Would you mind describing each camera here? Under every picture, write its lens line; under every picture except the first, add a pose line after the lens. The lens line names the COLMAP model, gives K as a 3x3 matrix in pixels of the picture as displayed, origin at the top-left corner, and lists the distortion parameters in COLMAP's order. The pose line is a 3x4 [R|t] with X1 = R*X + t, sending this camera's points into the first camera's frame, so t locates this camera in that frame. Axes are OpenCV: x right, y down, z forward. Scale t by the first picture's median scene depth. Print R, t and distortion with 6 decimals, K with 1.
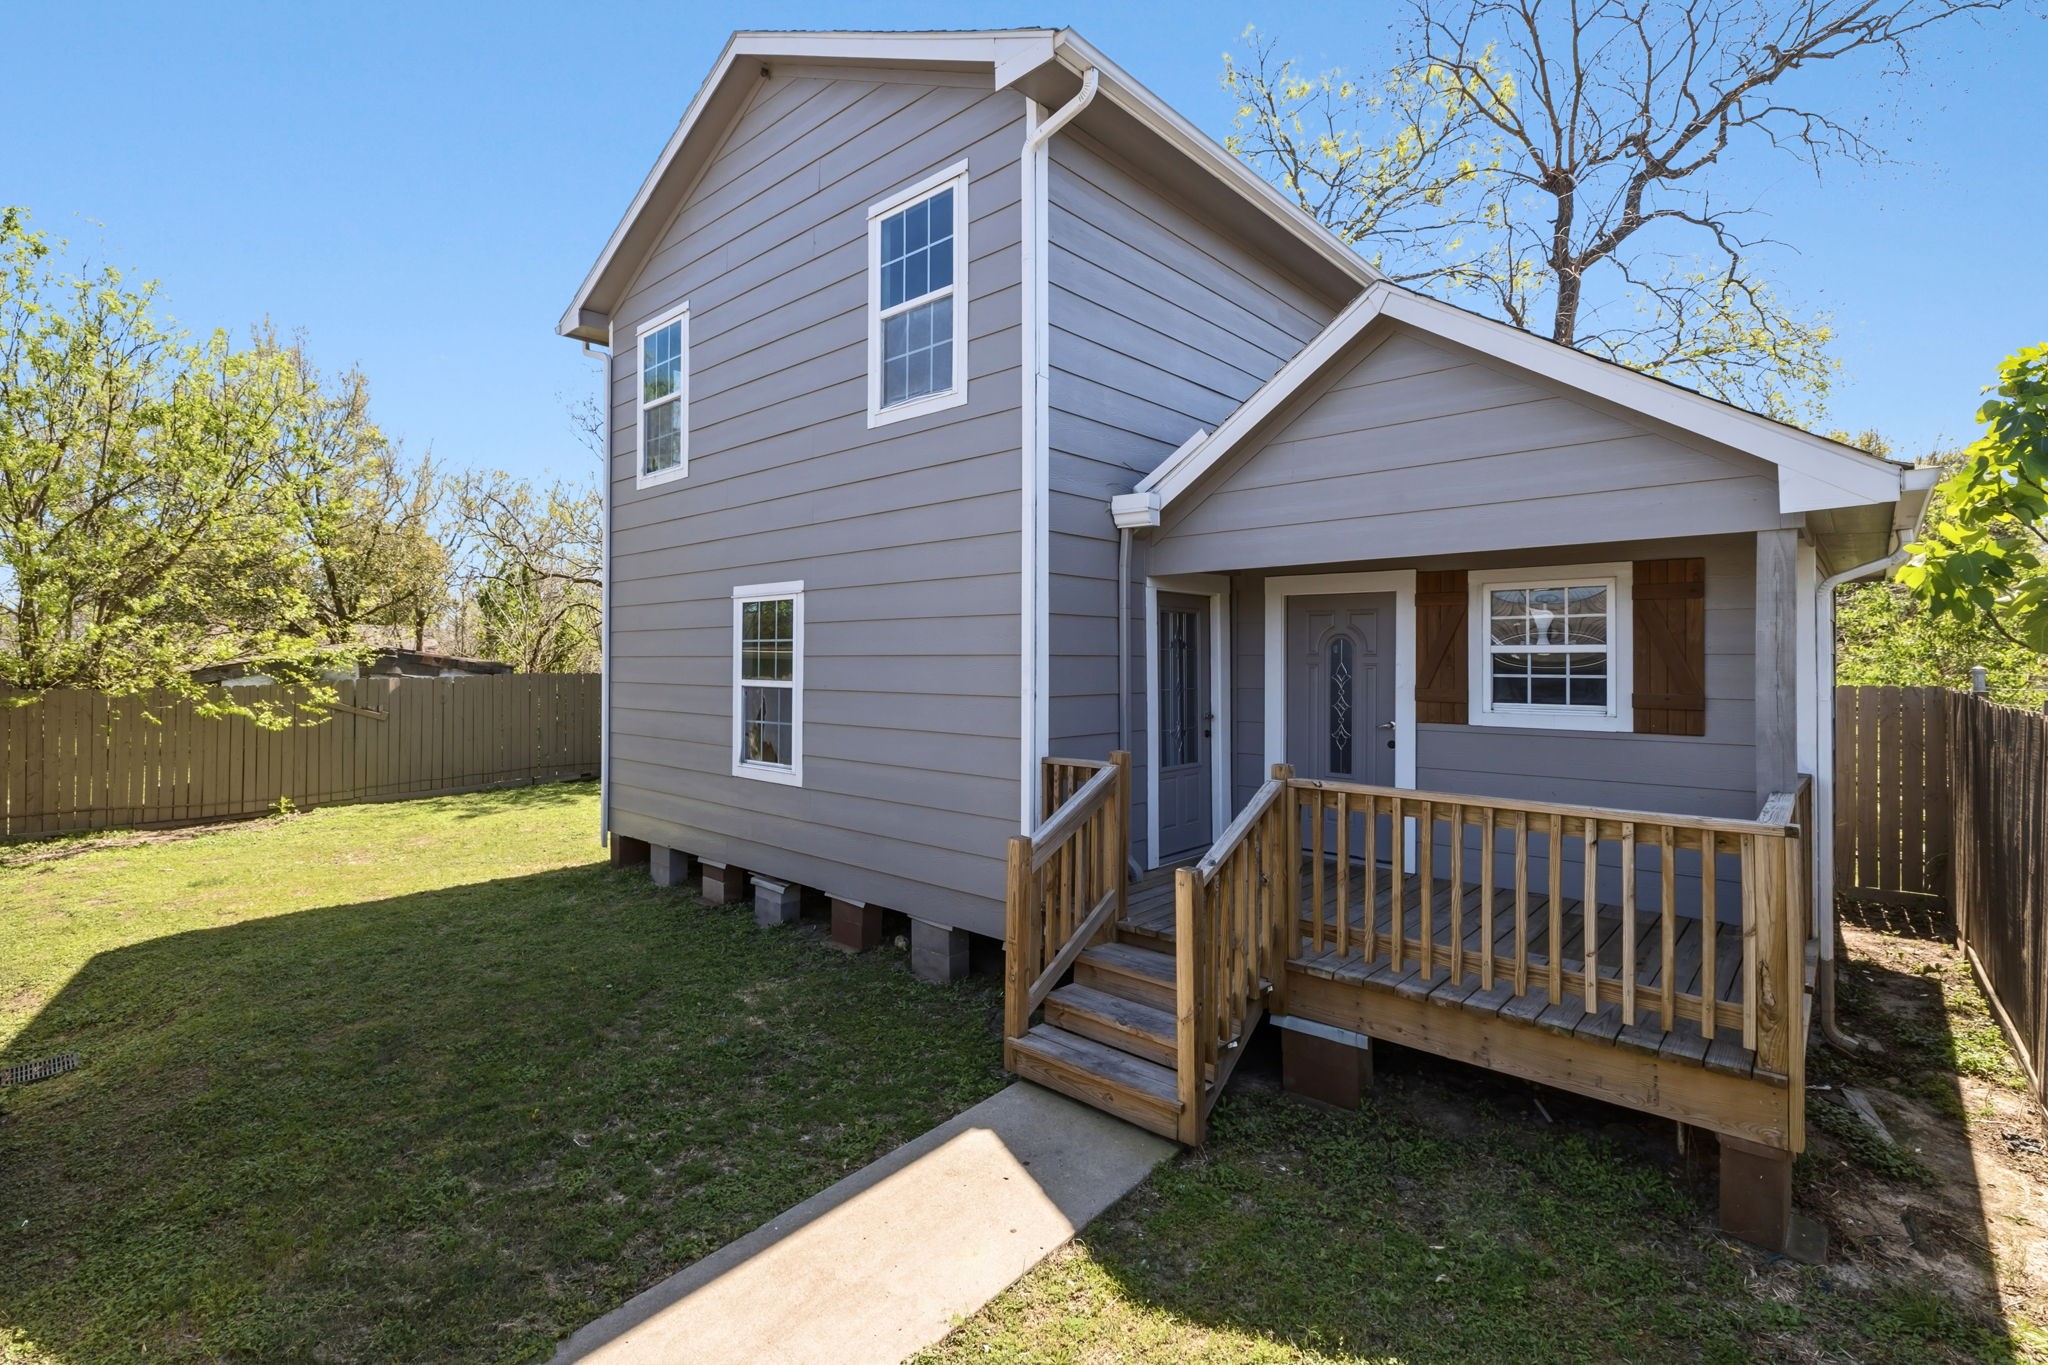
lens RADIAL K [[891.2, 0, 1056.8], [0, 891.2, 653.5], [0, 0, 1]] dist [-0.004056, 0.000732]
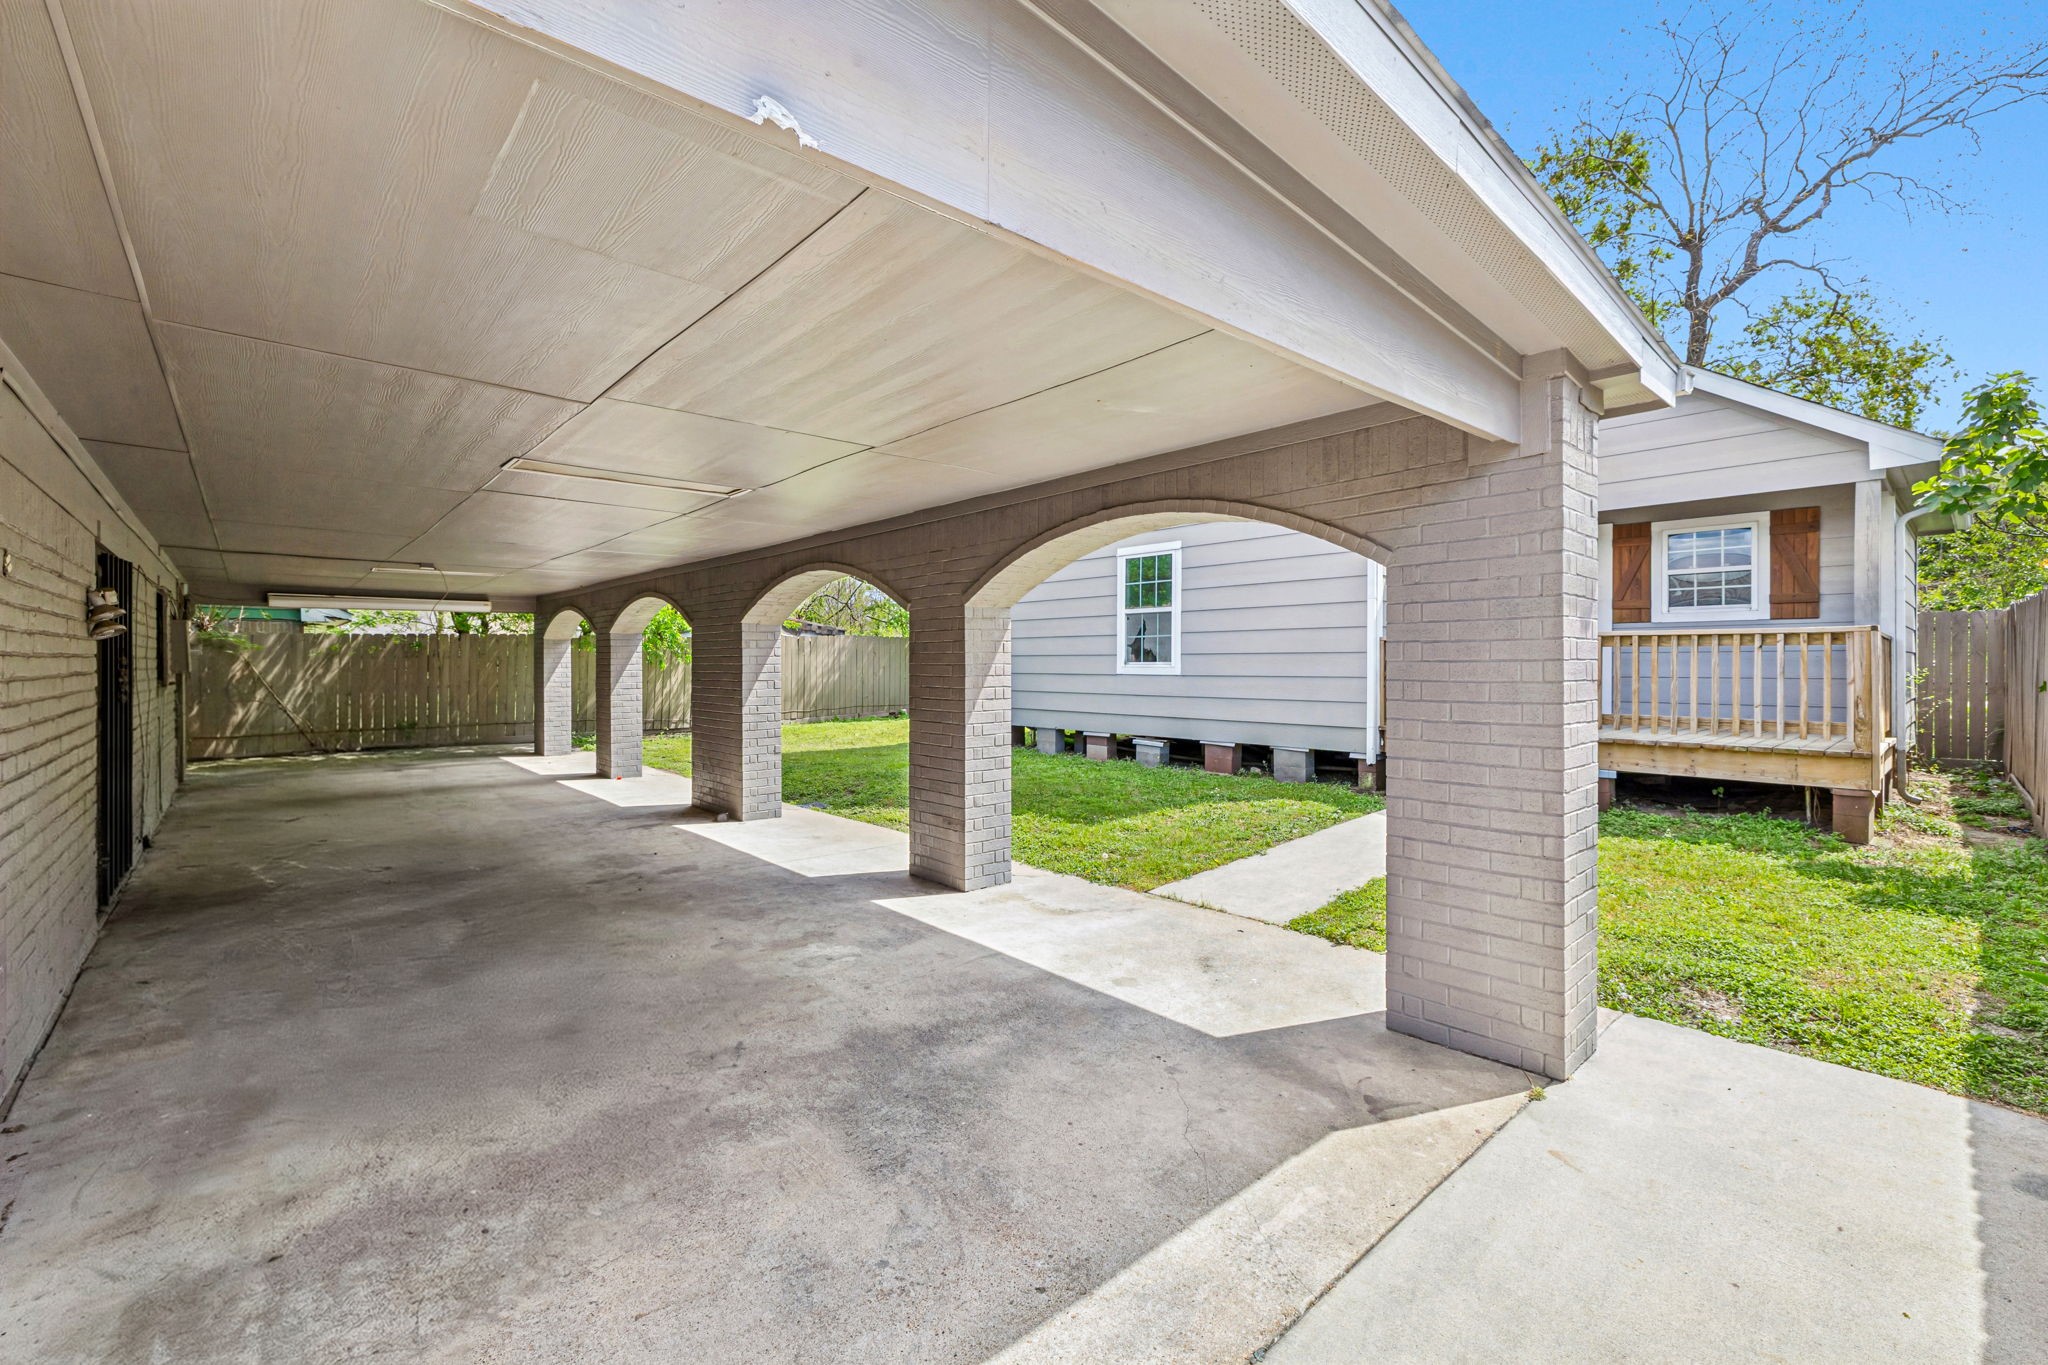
lens RADIAL K [[855.4, 0, 1028.0], [0, 855.4, 673.9], [0, 0, 1]] dist [-0.006803, 0.000456]
pose [[0.994679, 0.003188, -0.102971, -0.435018], [-0.002550, 0.999977, 0.006331, 0.153455], [0.102989, -0.006035, 0.994664, -0.550116]]
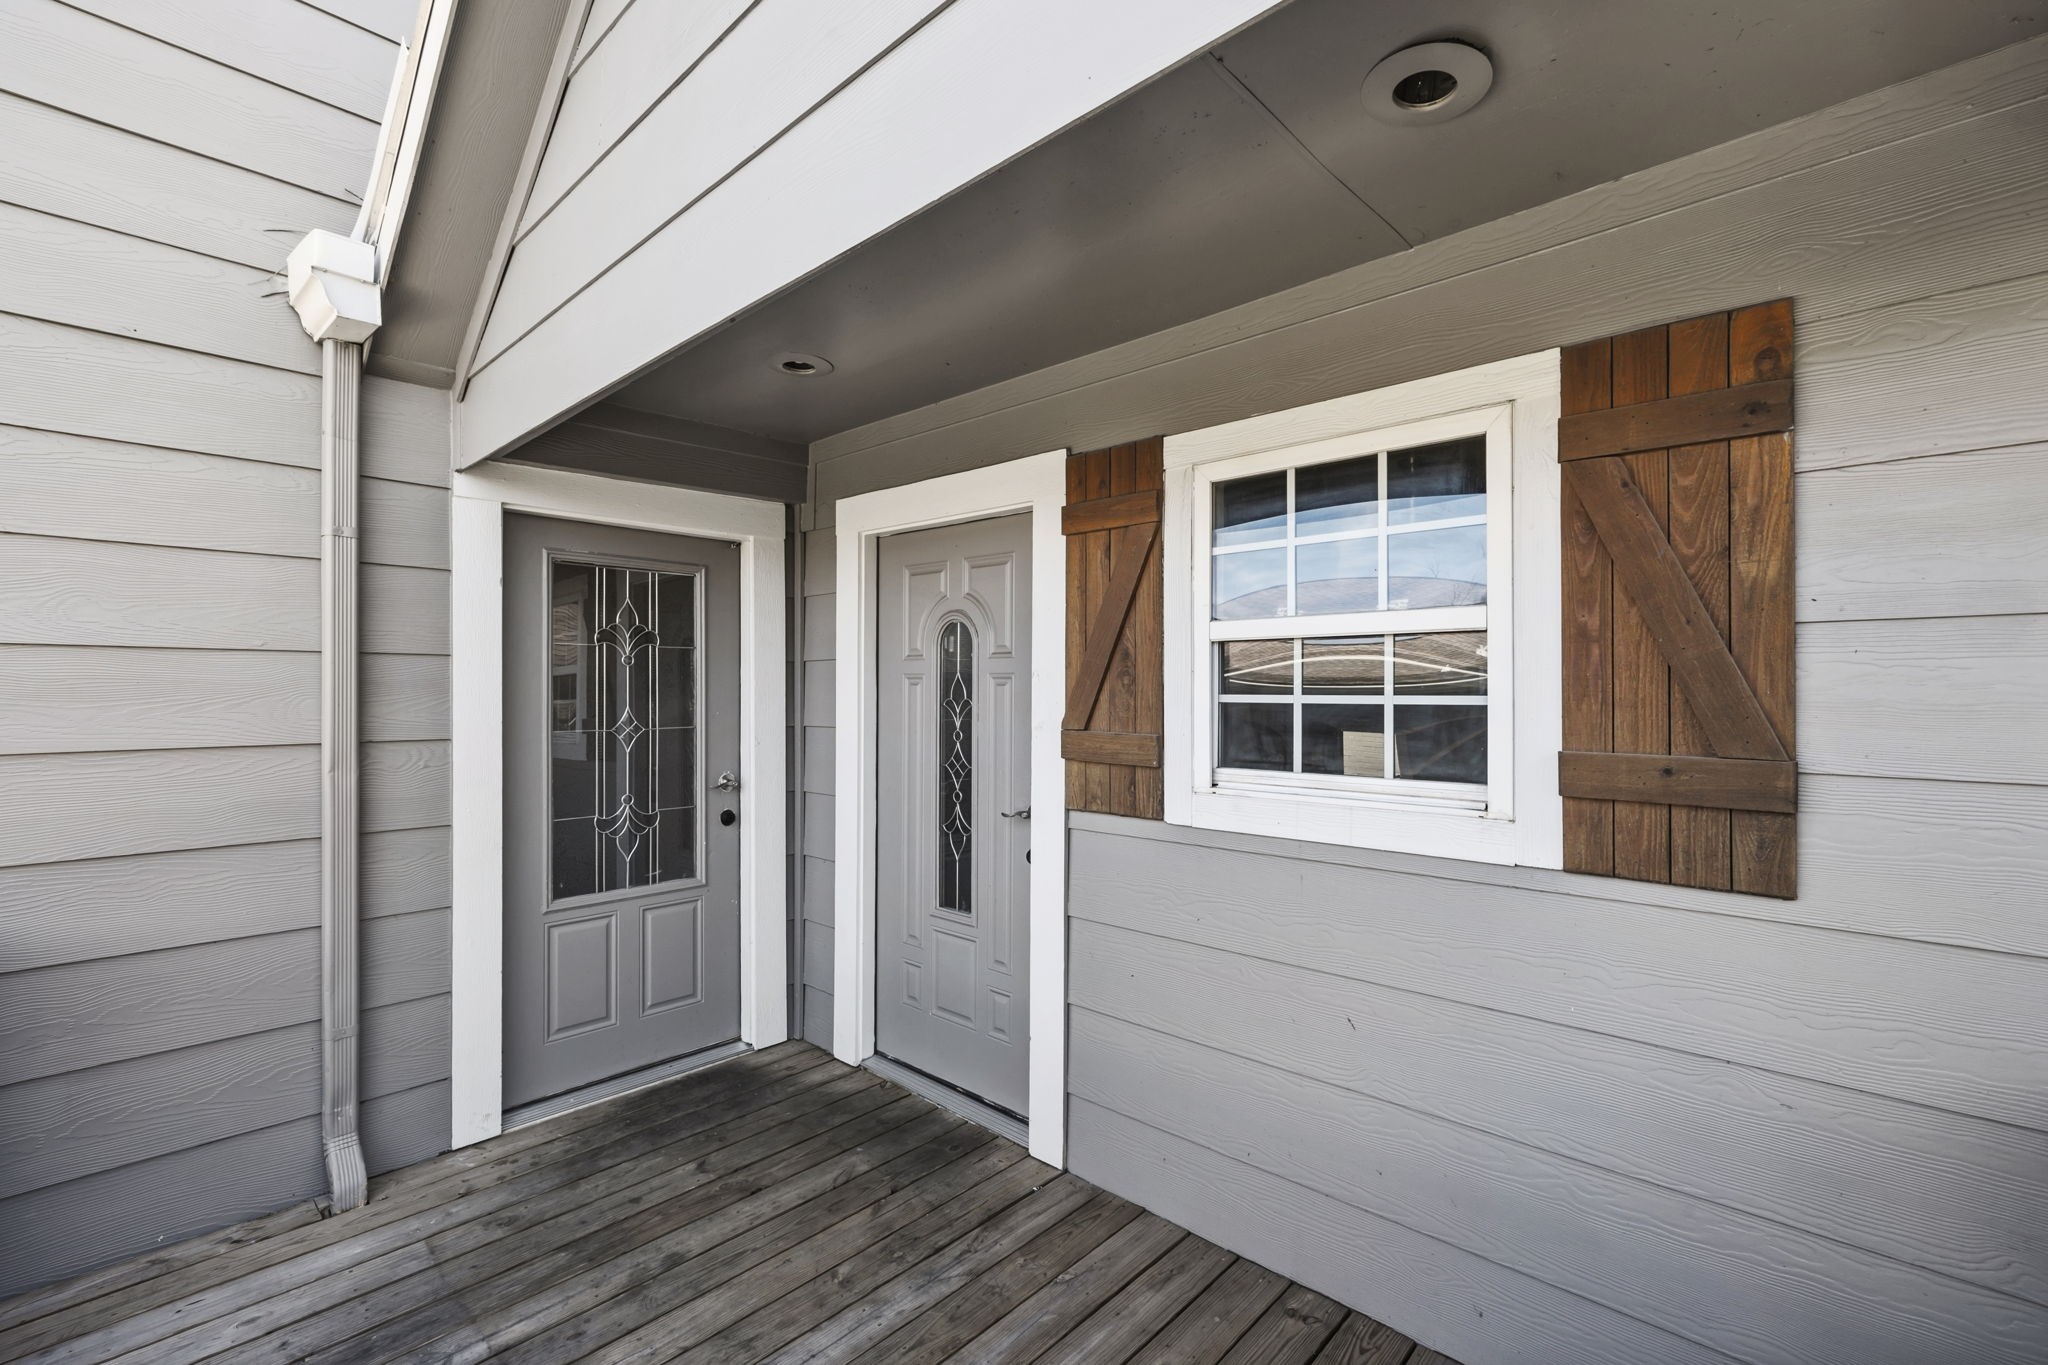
lens RADIAL K [[891.2, 0, 1031.0], [0, 891.2, 681.4], [0, 0, 1]] dist [-0.004056, 0.000732]
pose [[0.999491, 0.000468, -0.031906, 0.393965], [-0.000626, 0.999988, -0.004950, 0.017760], [0.031904, 0.004967, 0.999479, 0.567813]]
